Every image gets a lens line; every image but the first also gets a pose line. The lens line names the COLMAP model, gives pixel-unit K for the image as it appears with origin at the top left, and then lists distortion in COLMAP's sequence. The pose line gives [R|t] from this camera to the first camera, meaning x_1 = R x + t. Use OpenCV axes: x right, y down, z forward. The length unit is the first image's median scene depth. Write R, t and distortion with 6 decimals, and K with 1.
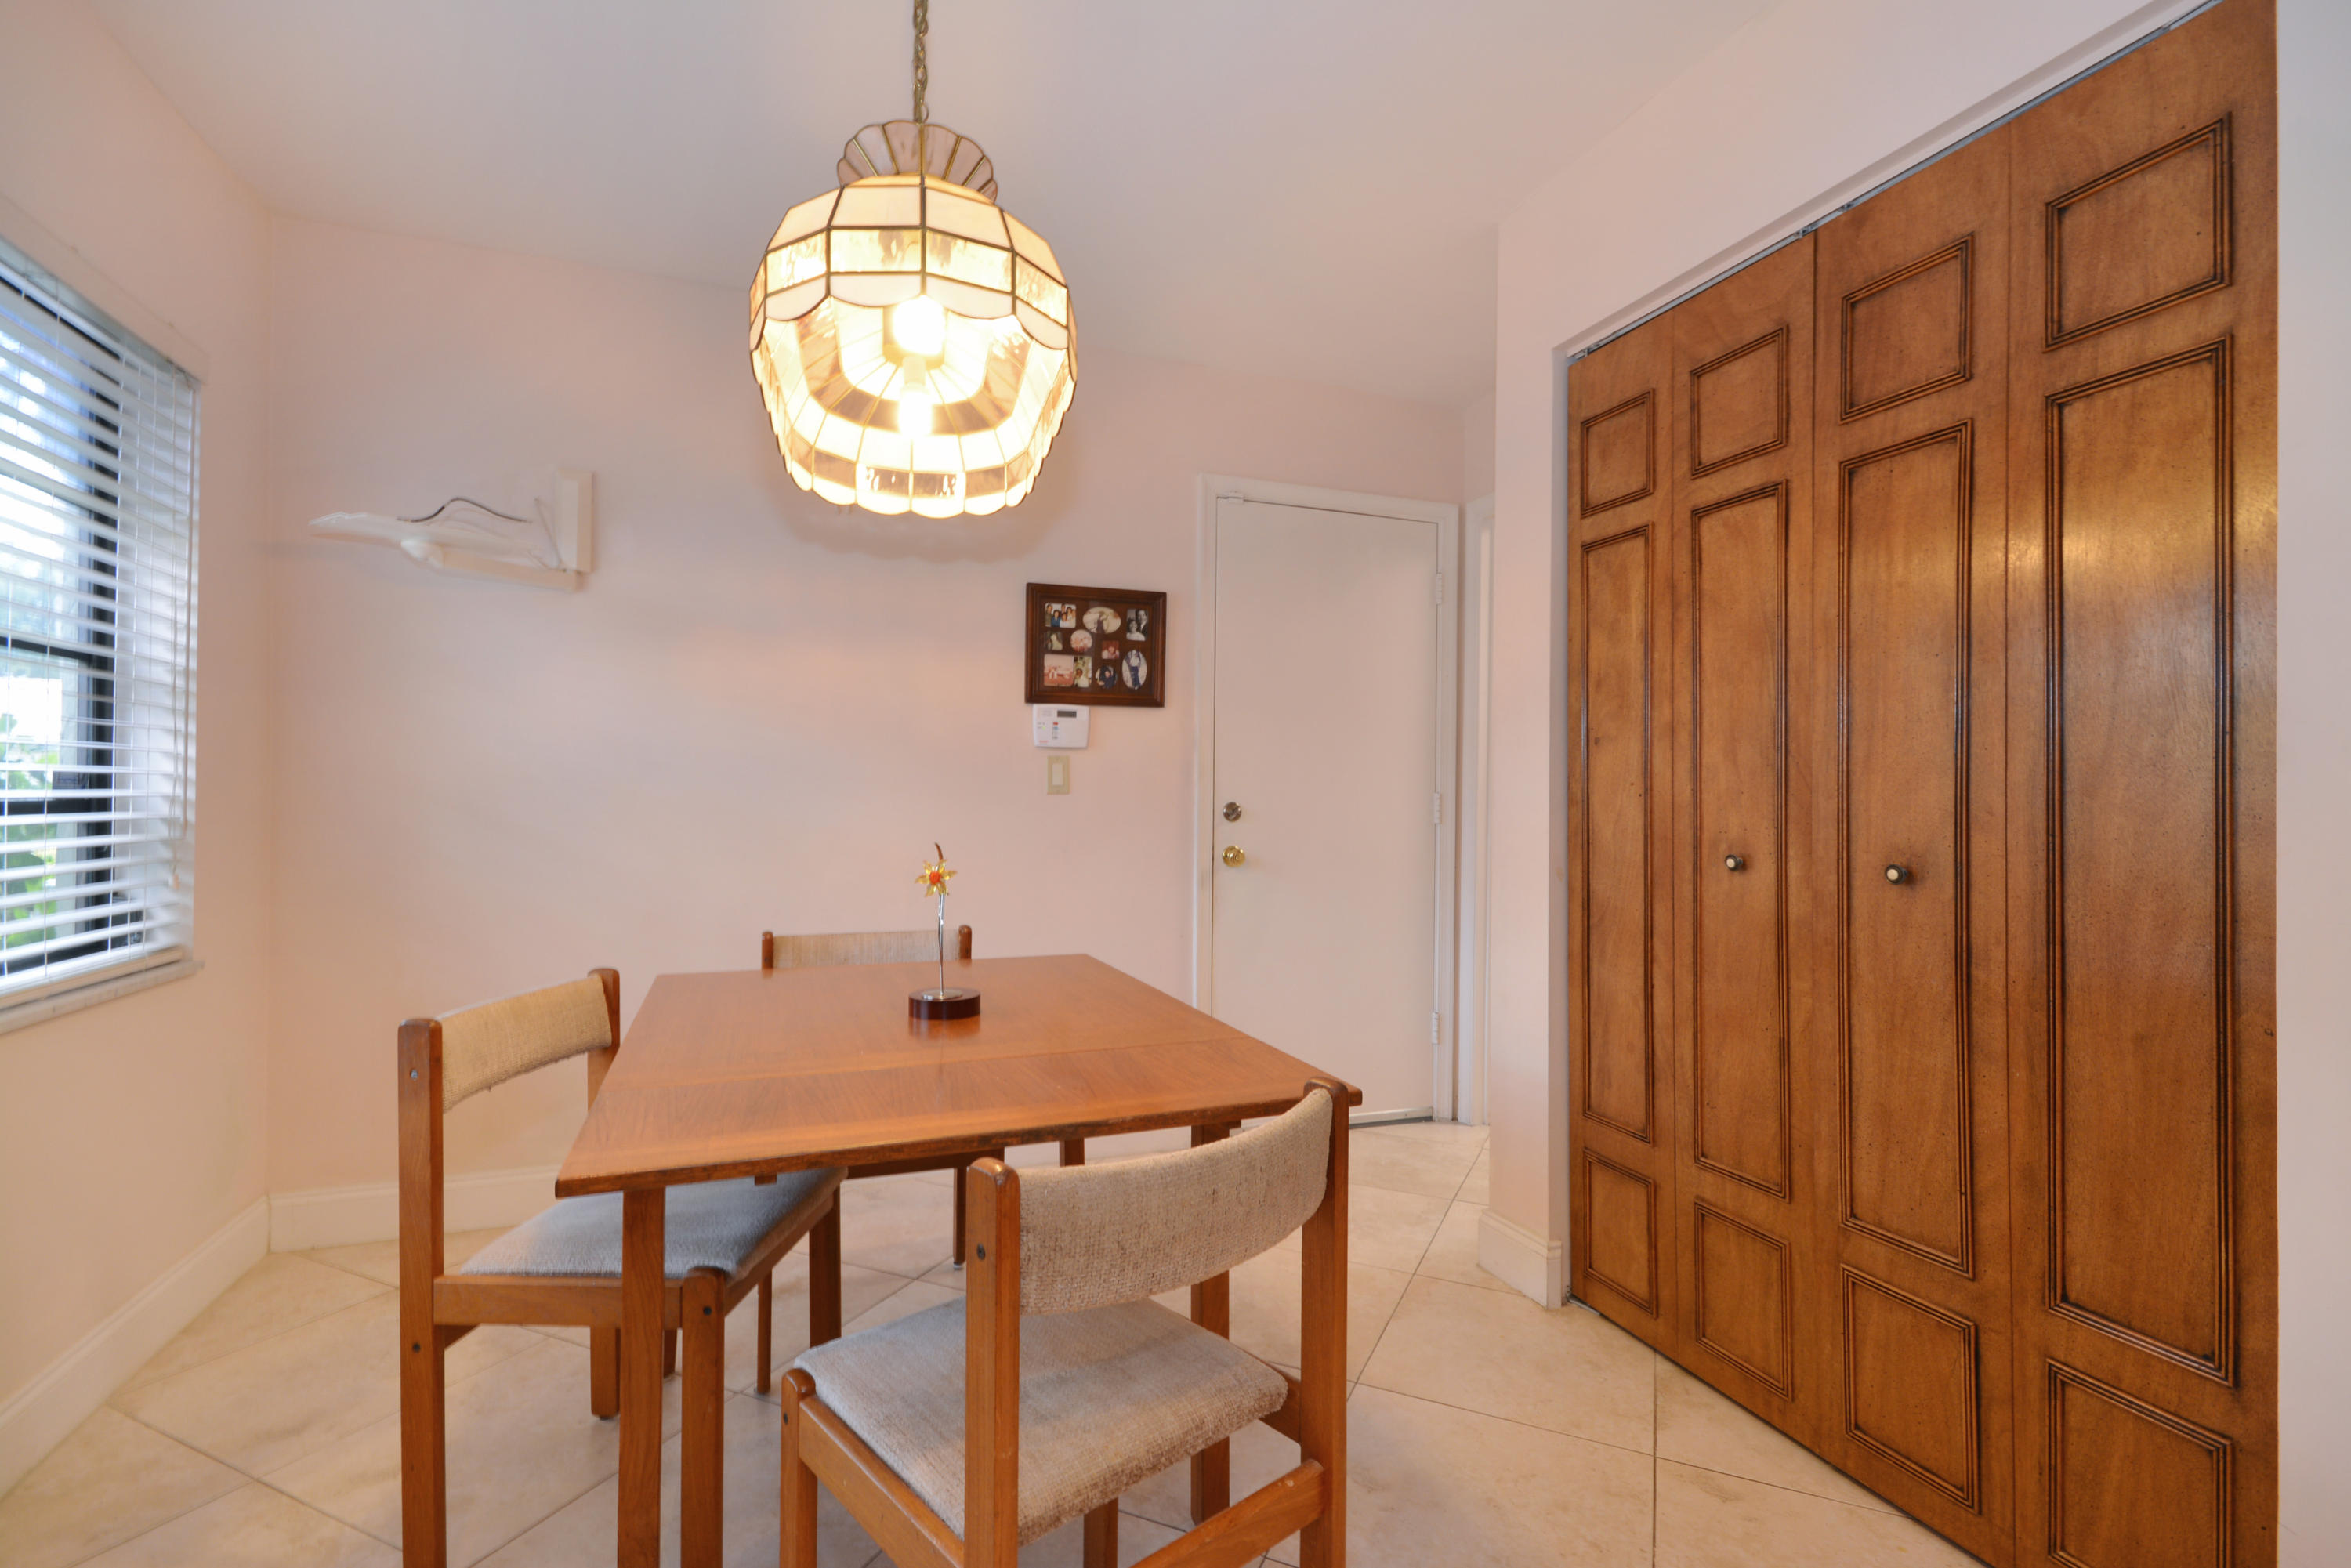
lens RADIAL K [[1077.5, 0, 1173.5], [0, 1077.5, 768.3], [0, 0, 1]] dist [-0.012675, -0.001748]
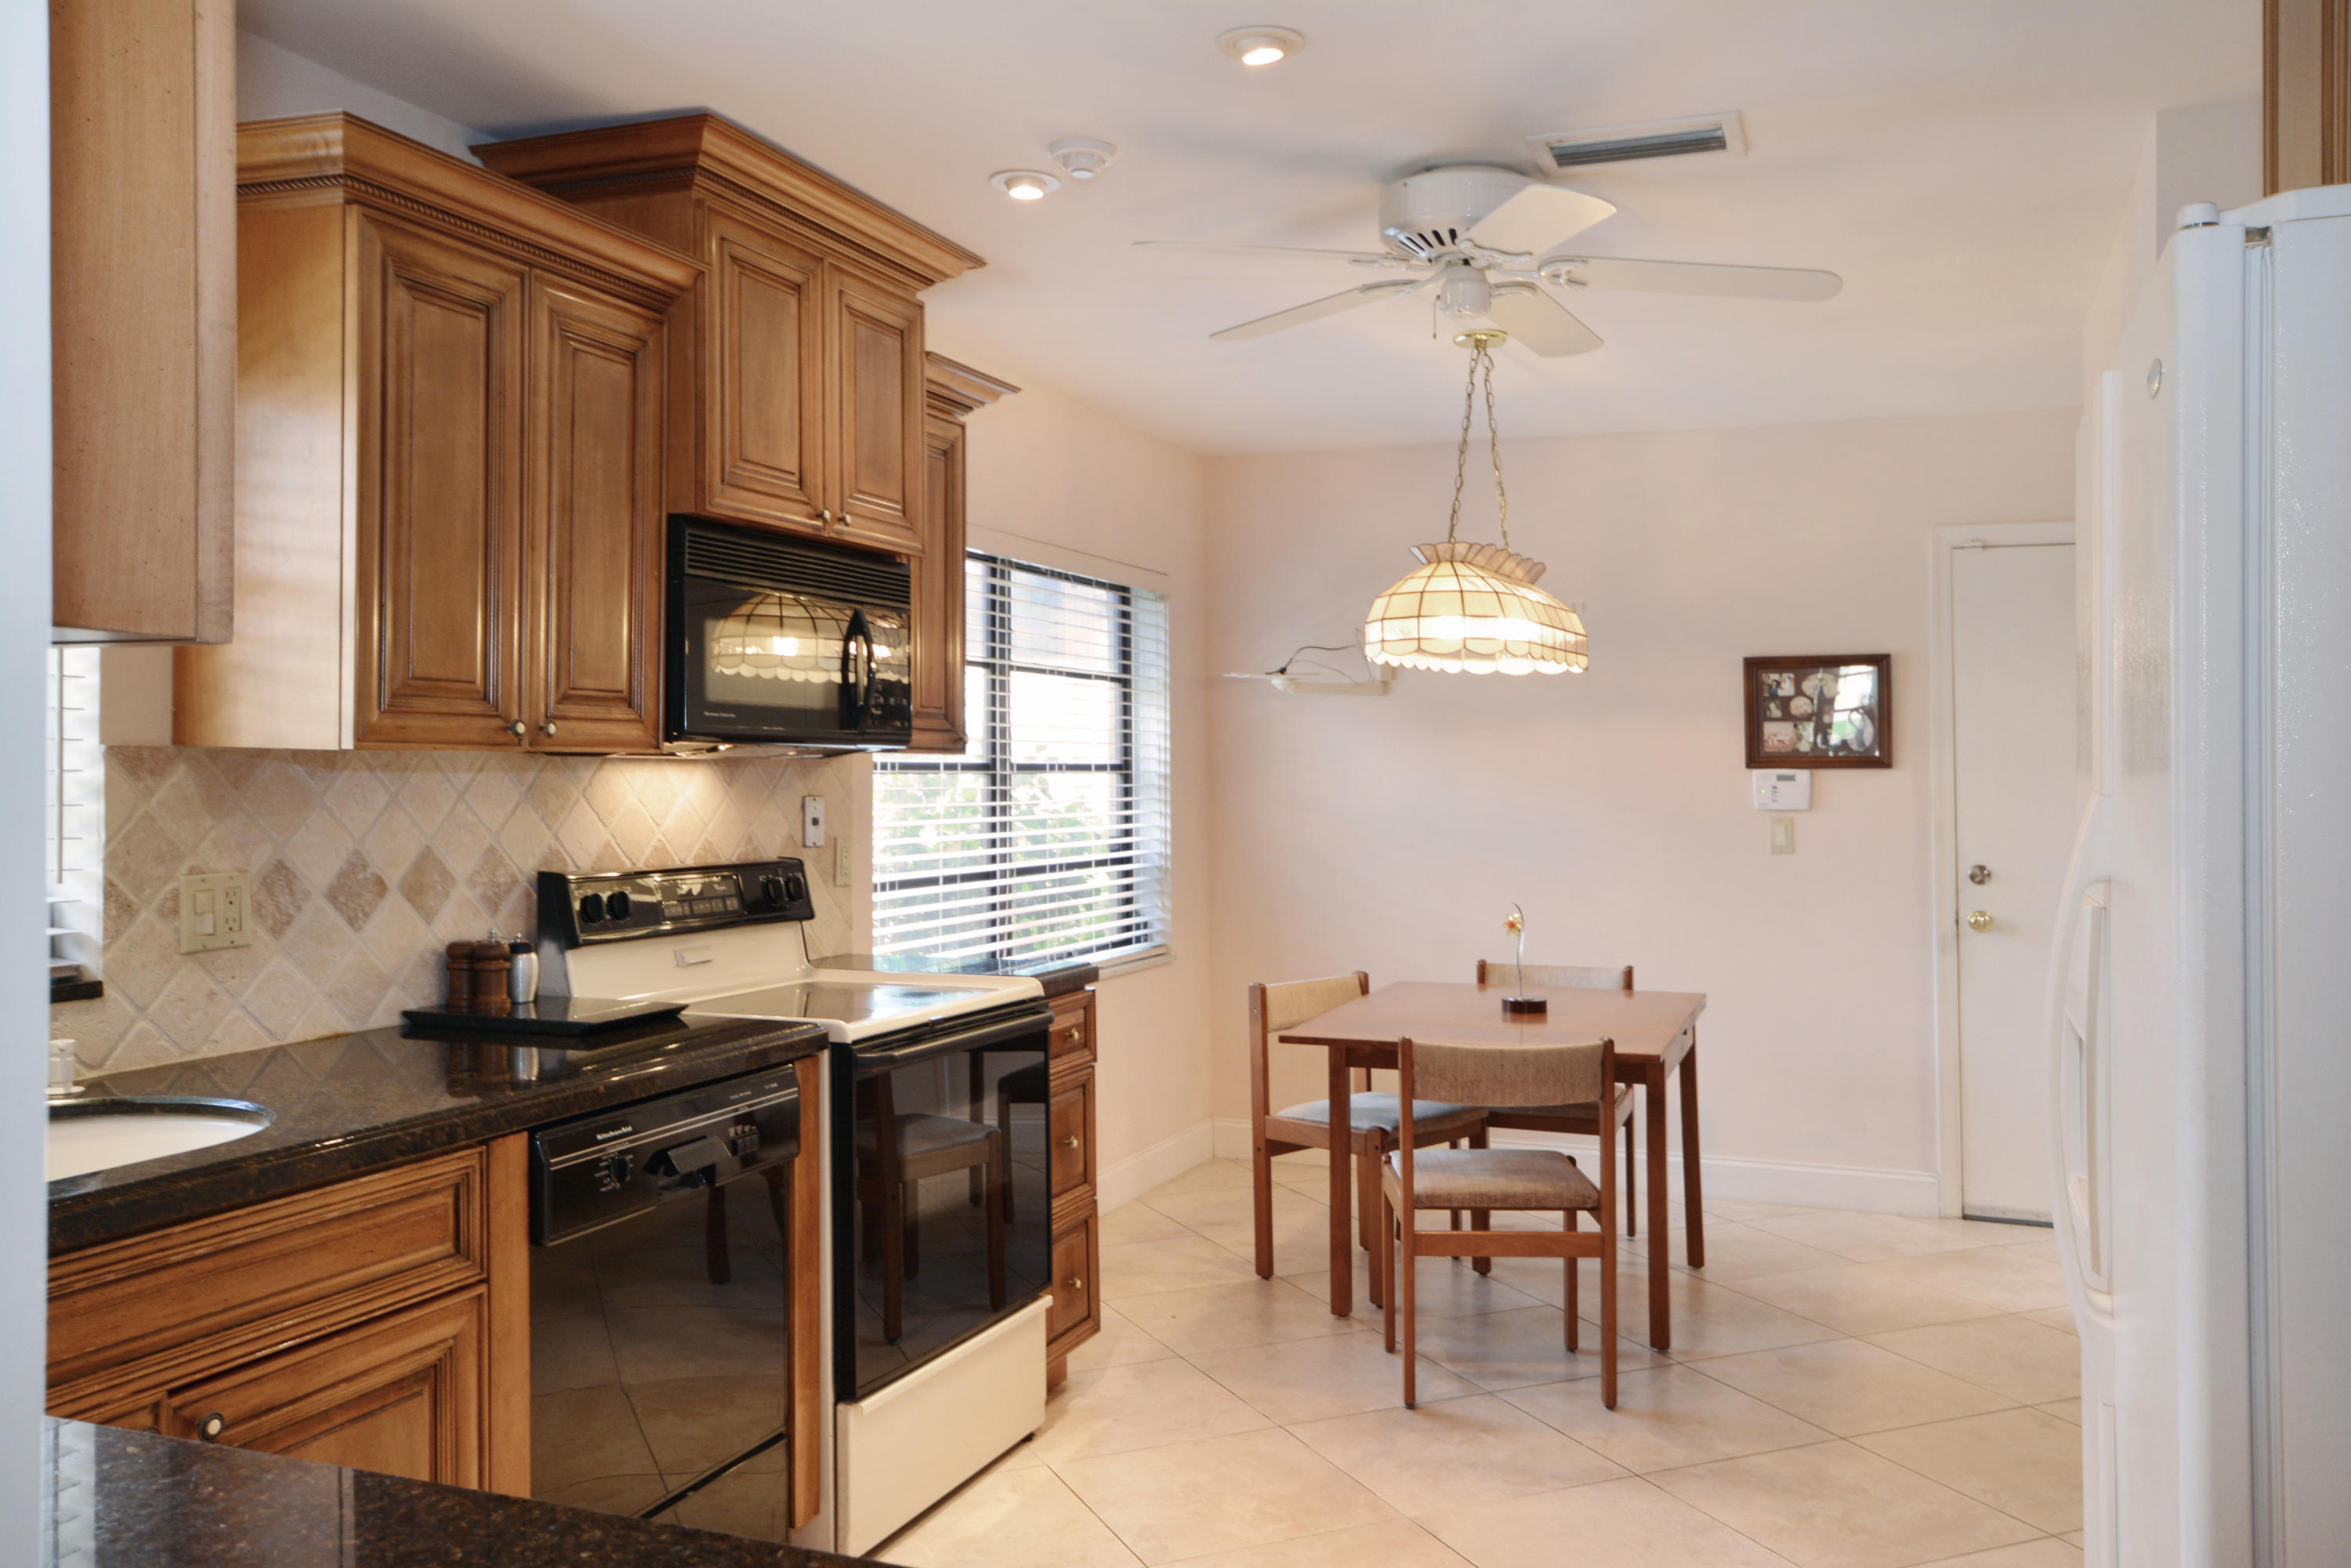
lens RADIAL K [[2020.7, 0, 1179.5], [0, 2020.7, 773.3], [0, 0, 1]] dist [0.071070, 0.004429]
pose [[0.739016, -0.002159, -0.673684, 1.038904], [0.022625, 0.999510, 0.021617, -0.144428], [0.673307, -0.031217, 0.738703, -1.123218]]
